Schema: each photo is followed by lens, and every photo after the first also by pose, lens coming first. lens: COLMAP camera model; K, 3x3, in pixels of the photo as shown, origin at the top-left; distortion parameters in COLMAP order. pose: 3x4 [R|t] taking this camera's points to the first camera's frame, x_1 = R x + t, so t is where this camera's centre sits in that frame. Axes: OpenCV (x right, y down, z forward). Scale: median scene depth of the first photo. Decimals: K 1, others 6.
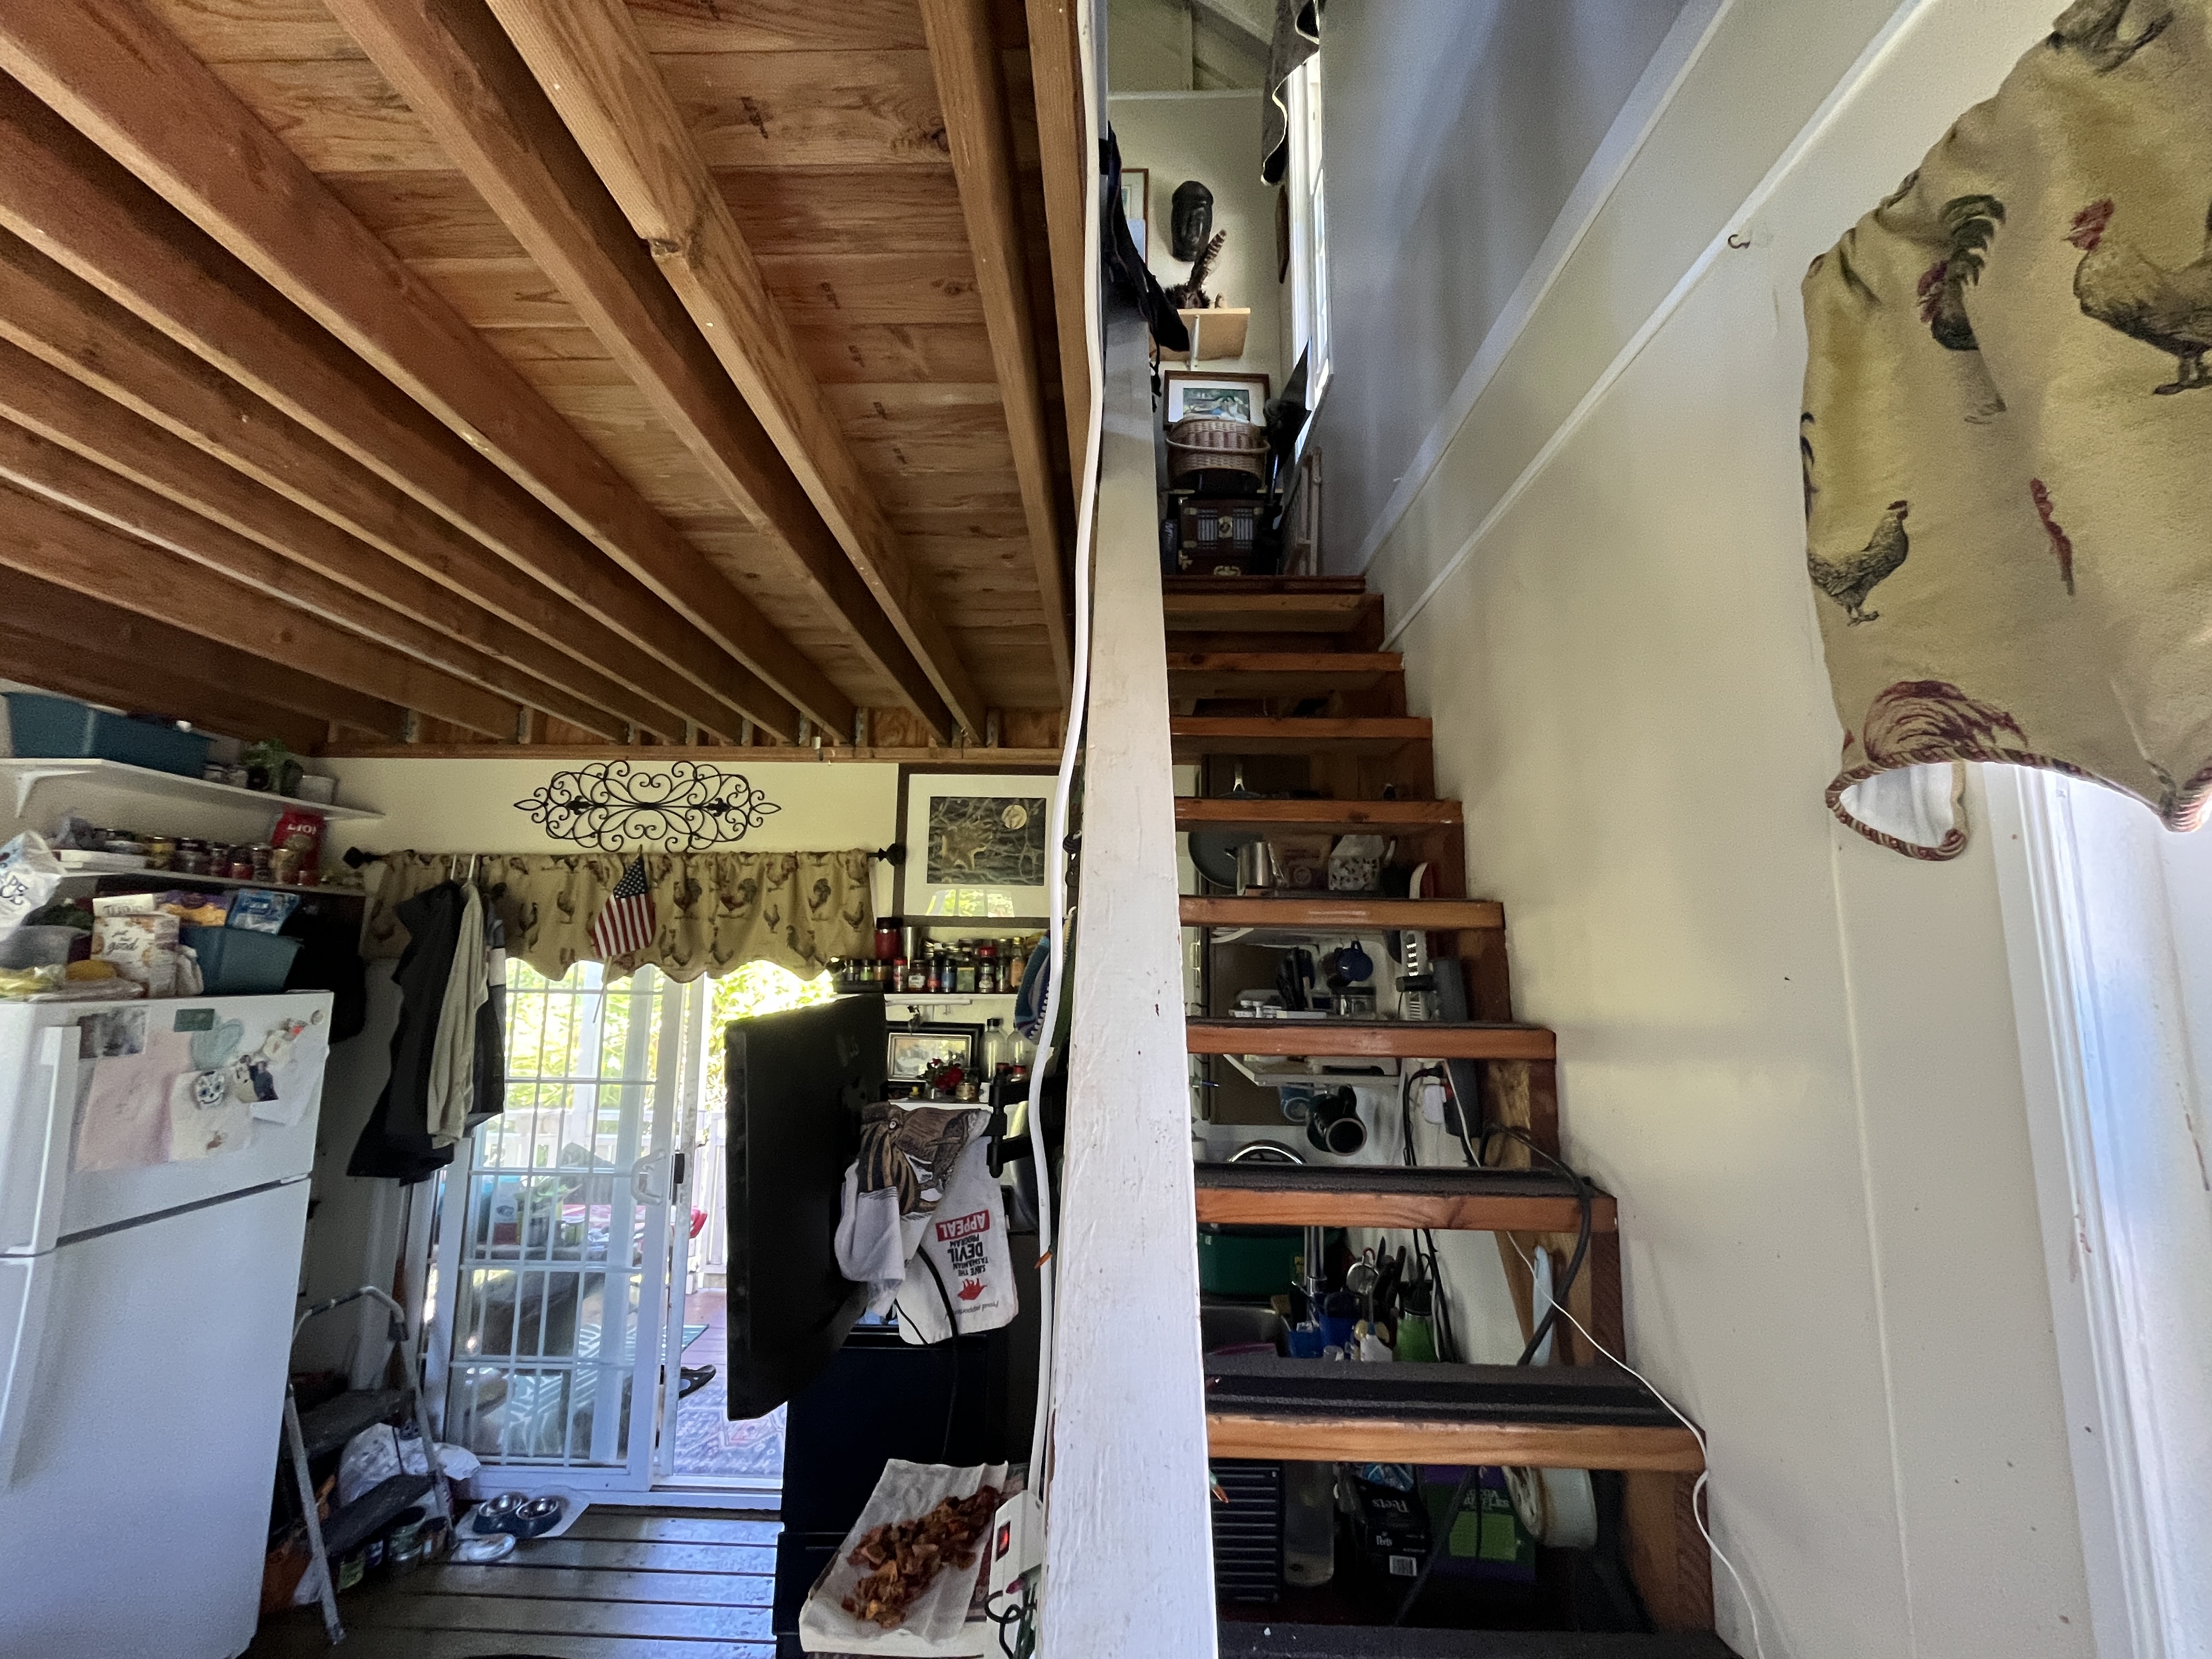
lens RADIAL K [[895.9, 0, 1102.1], [0, 895.9, 834.7], [0, 0, 1]] dist [-0.003311, -0.000329]
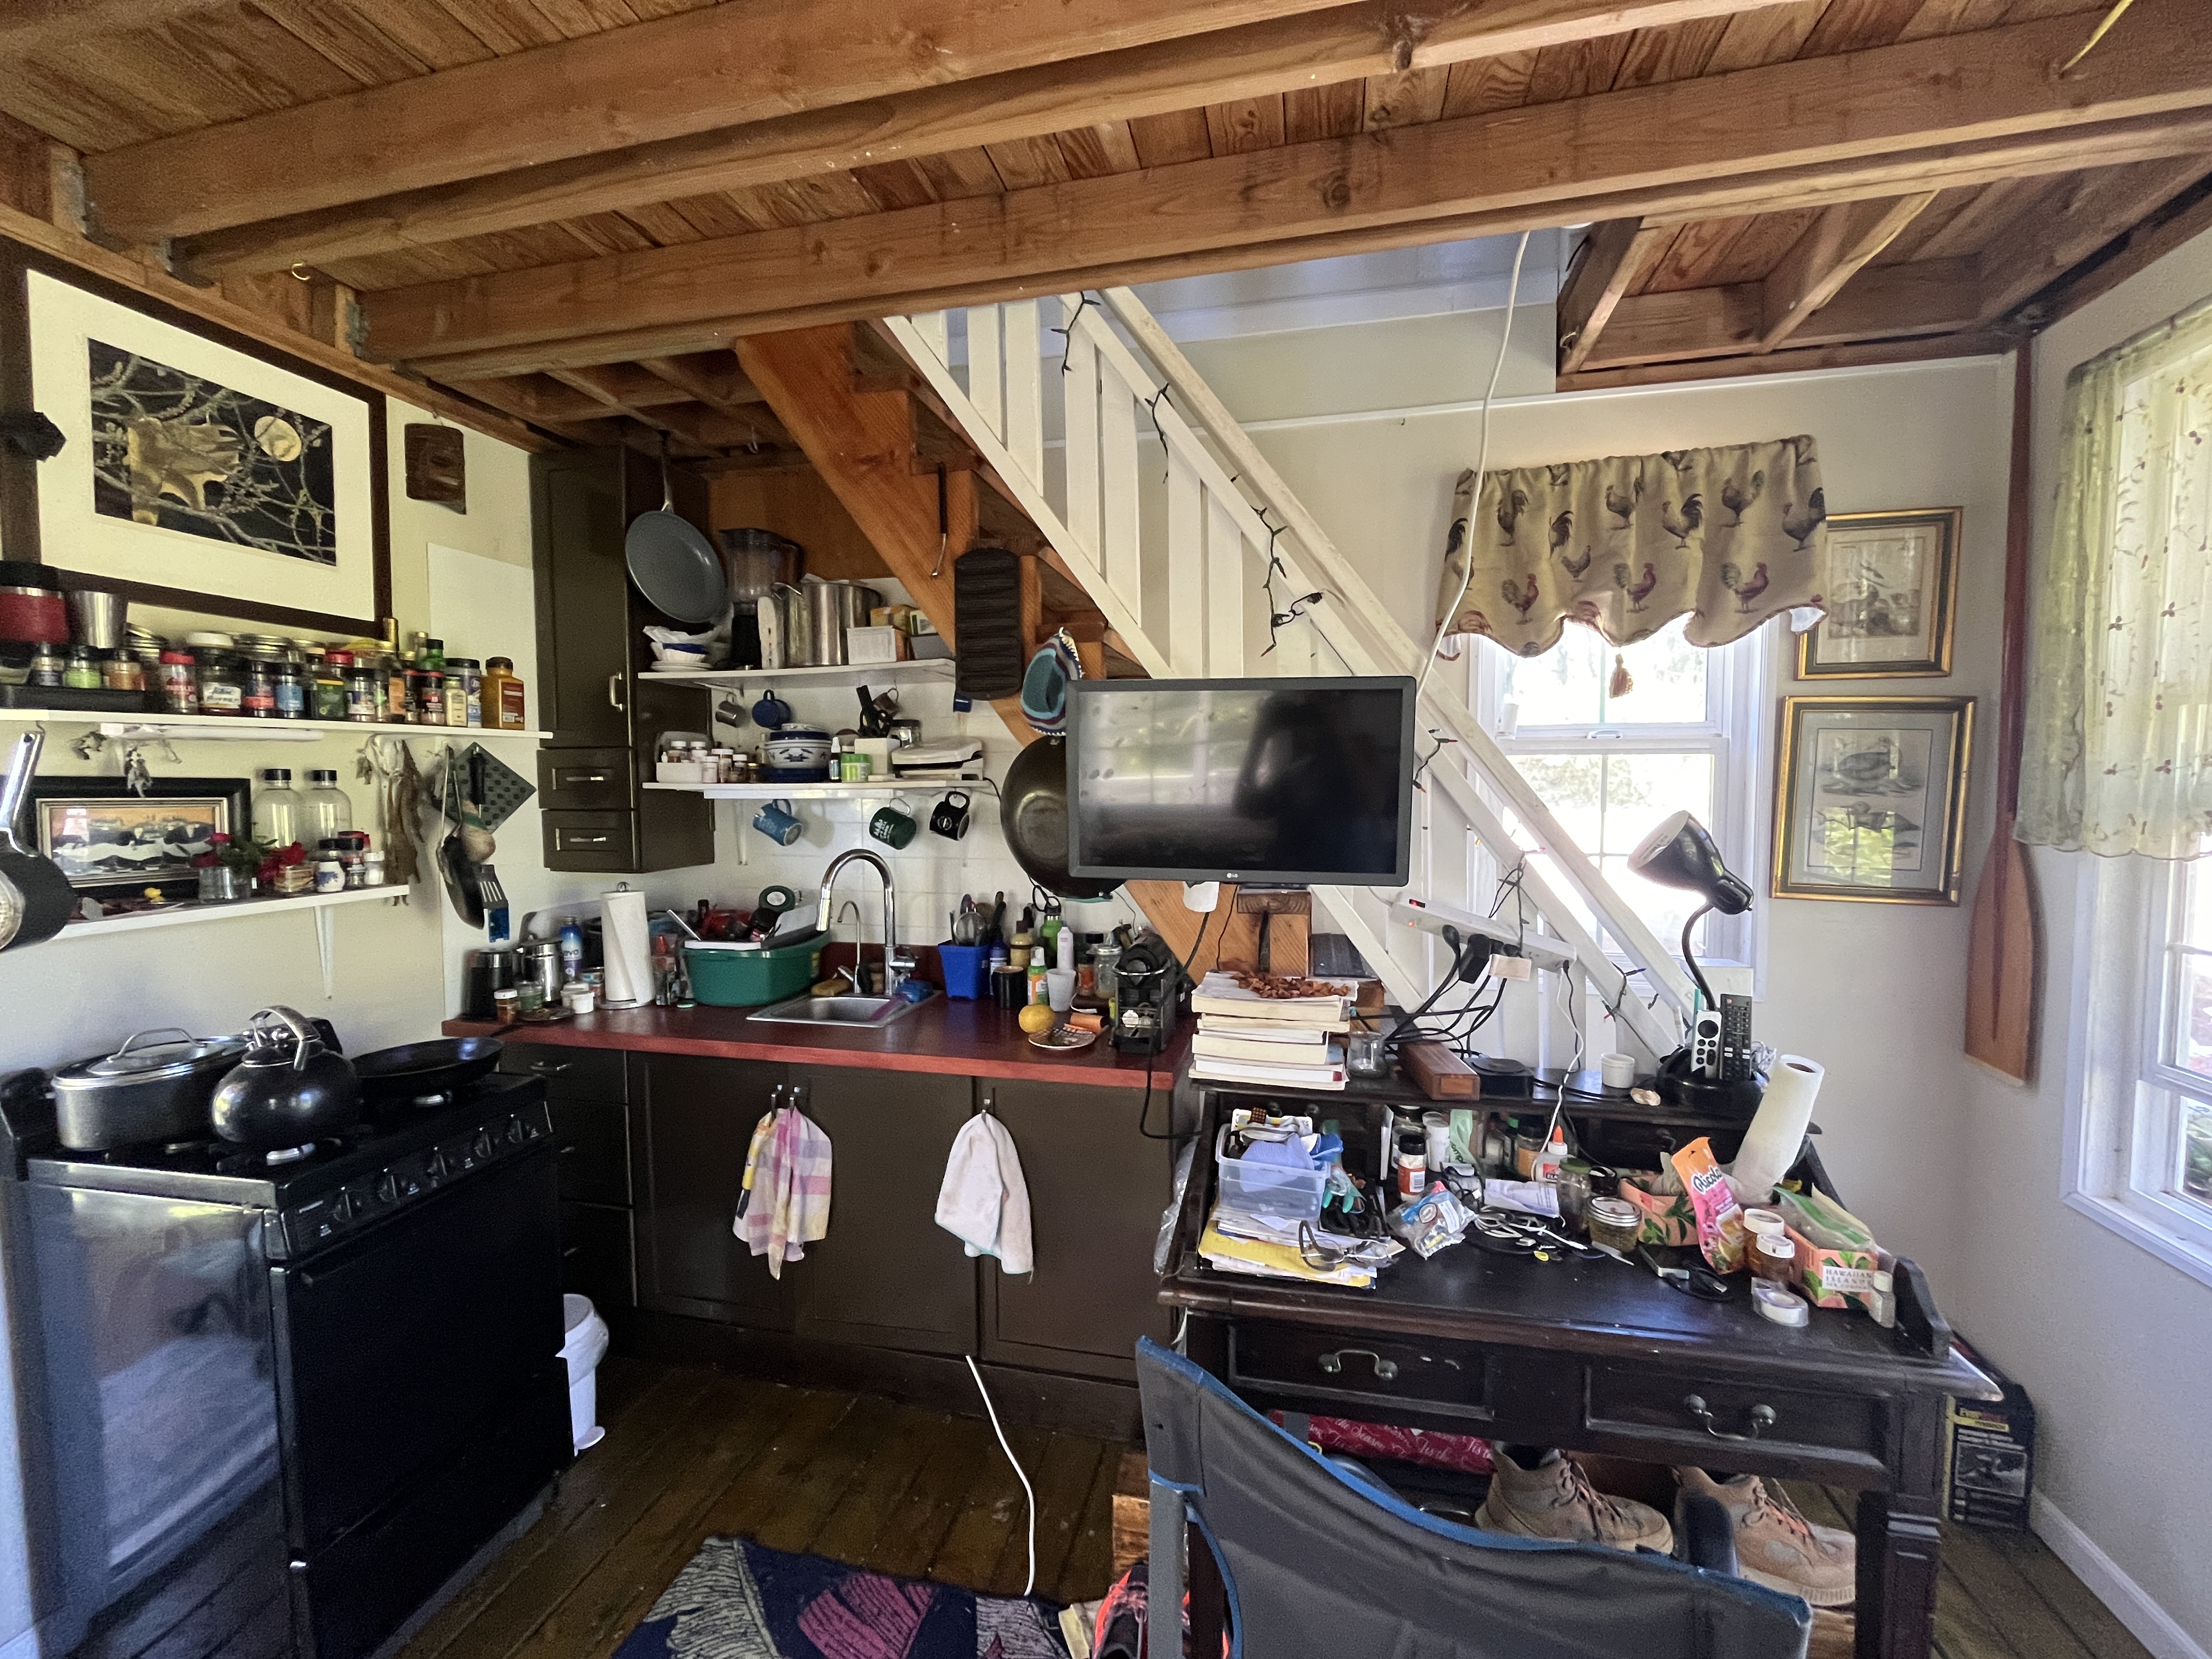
lens RADIAL K [[895.9, 0, 1109.3], [0, 895.9, 831.8], [0, 0, 1]] dist [-0.003311, -0.000329]
pose [[0.201742, -0.071300, 0.976840, -0.593155], [-0.131006, 0.986421, 0.099055, 0.108410], [-0.970638, -0.147956, 0.189662, 0.305667]]
